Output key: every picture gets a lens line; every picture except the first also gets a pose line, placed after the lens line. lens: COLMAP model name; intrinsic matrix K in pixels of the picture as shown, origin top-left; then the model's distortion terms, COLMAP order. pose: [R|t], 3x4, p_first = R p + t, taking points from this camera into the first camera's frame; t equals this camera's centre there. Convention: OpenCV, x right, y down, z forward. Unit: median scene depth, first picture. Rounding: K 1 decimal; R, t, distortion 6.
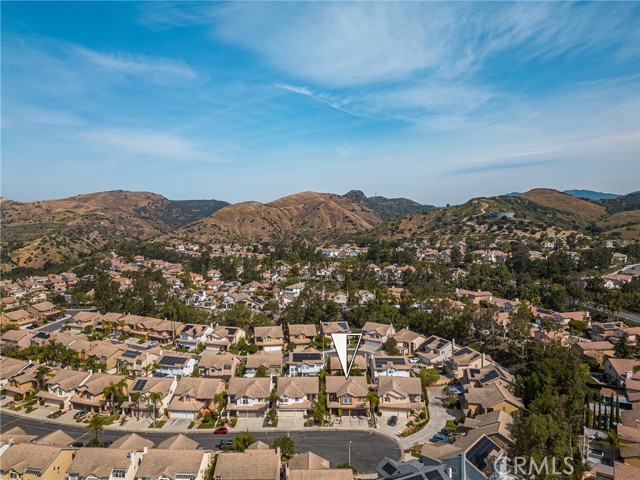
lens RADIAL K [[447.5, 0, 322.2], [0, 447.5, 239.7], [0, 0, 1]] dist [0.055125, -0.016085]
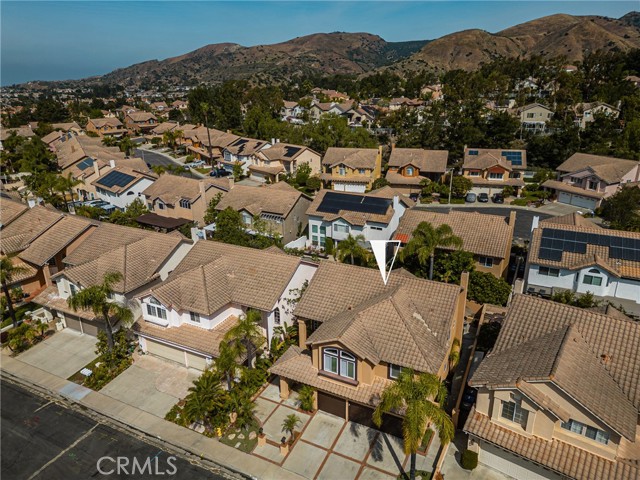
lens RADIAL K [[447.5, 0, 319.0], [0, 447.5, 238.3], [0, 0, 1]] dist [0.055125, -0.016085]
pose [[0.882999, 0.145982, -0.446096, 0.095764], [-0.003682, 0.952531, 0.304420, 0.137451], [0.469360, -0.267160, 0.841621, 0.520817]]
